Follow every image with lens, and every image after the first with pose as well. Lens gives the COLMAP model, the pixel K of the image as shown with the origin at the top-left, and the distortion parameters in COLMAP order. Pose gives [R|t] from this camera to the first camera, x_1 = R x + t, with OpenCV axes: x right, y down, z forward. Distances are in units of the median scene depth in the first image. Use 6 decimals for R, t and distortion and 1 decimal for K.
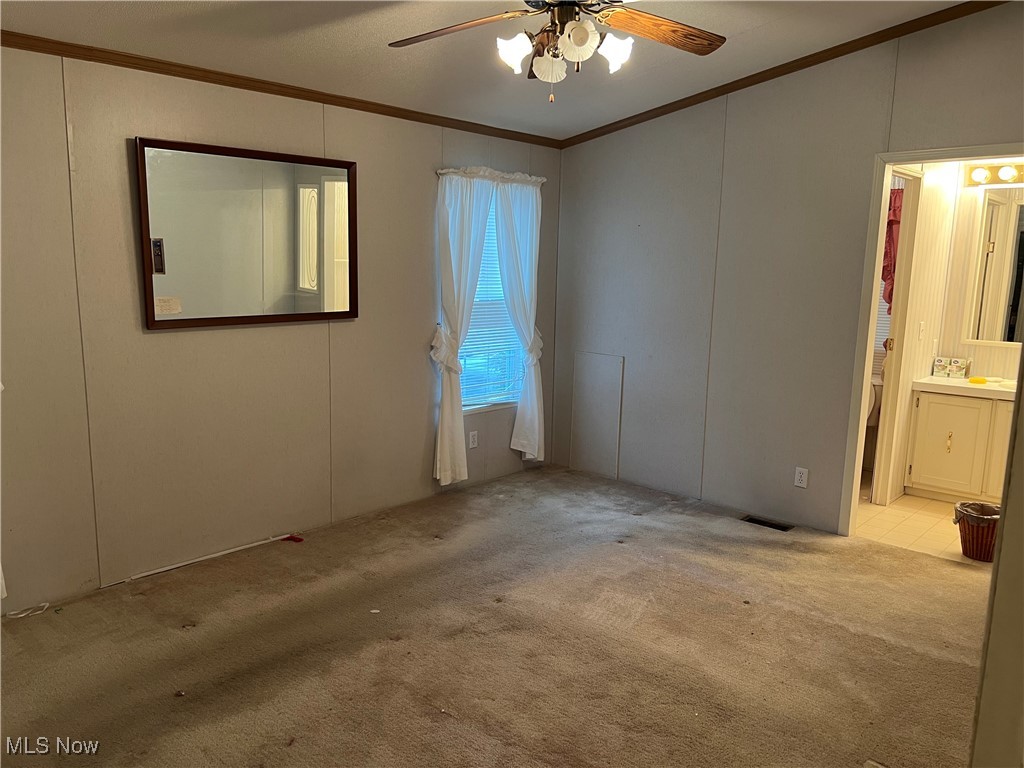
lens RADIAL K [[770.9, 0, 512.0], [0, 770.9, 384.0], [0, 0, 1]] dist [0.023441, -0.032227]
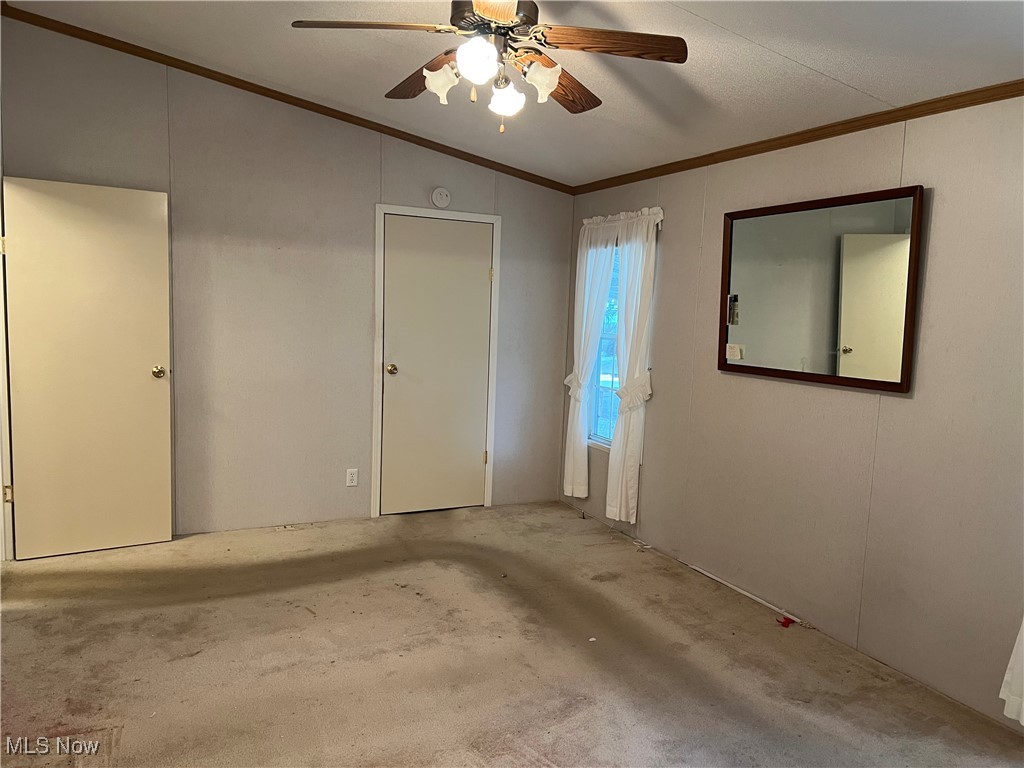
lens RADIAL K [[770.9, 0, 512.0], [0, 770.9, 384.0], [0, 0, 1]] dist [0.023441, -0.032227]
pose [[-0.376776, 0.063288, -0.924140, 0.741395], [-0.189610, 0.971269, 0.143820, -0.155766], [0.906691, 0.229414, -0.353951, 1.101725]]
